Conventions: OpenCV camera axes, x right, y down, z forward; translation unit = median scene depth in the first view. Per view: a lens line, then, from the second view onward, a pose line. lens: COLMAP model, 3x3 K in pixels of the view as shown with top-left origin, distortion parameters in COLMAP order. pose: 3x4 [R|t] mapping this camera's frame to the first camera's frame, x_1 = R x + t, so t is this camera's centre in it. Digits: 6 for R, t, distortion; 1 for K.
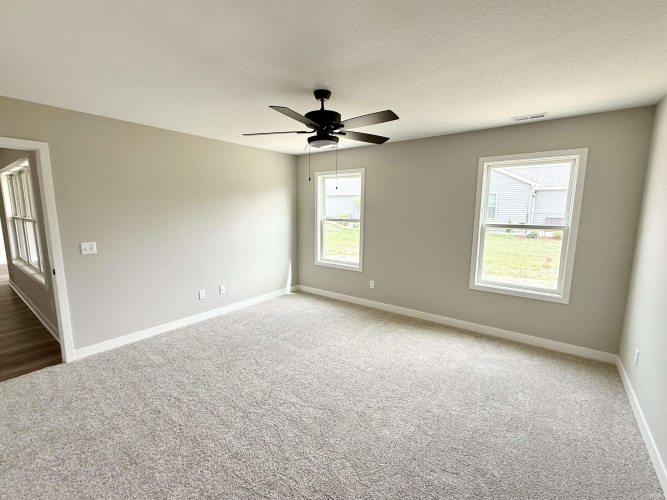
lens RADIAL K [[290.2, 0, 338.0], [0, 290.2, 247.9], [0, 0, 1]] dist [0.002758, 0.000438]
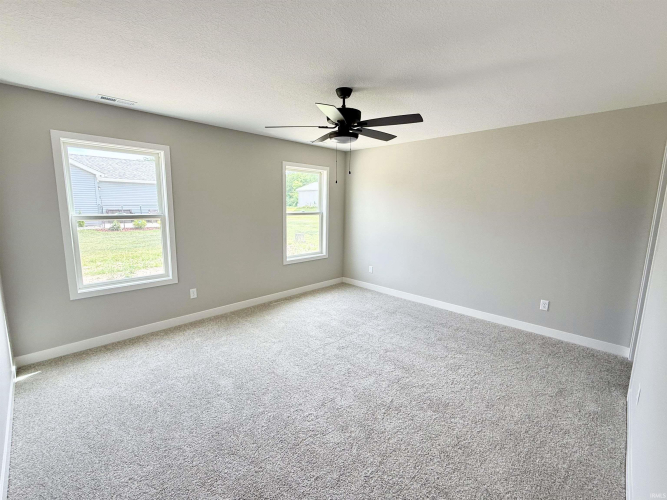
lens RADIAL K [[290.2, 0, 339.8], [0, 290.2, 254.7], [0, 0, 1]] dist [0.002758, 0.000438]
pose [[0.135168, -0.176953, 0.974893, -0.588216], [0.119417, 0.979660, 0.161261, -0.061526], [-0.983600, 0.094621, 0.153550, 0.453590]]
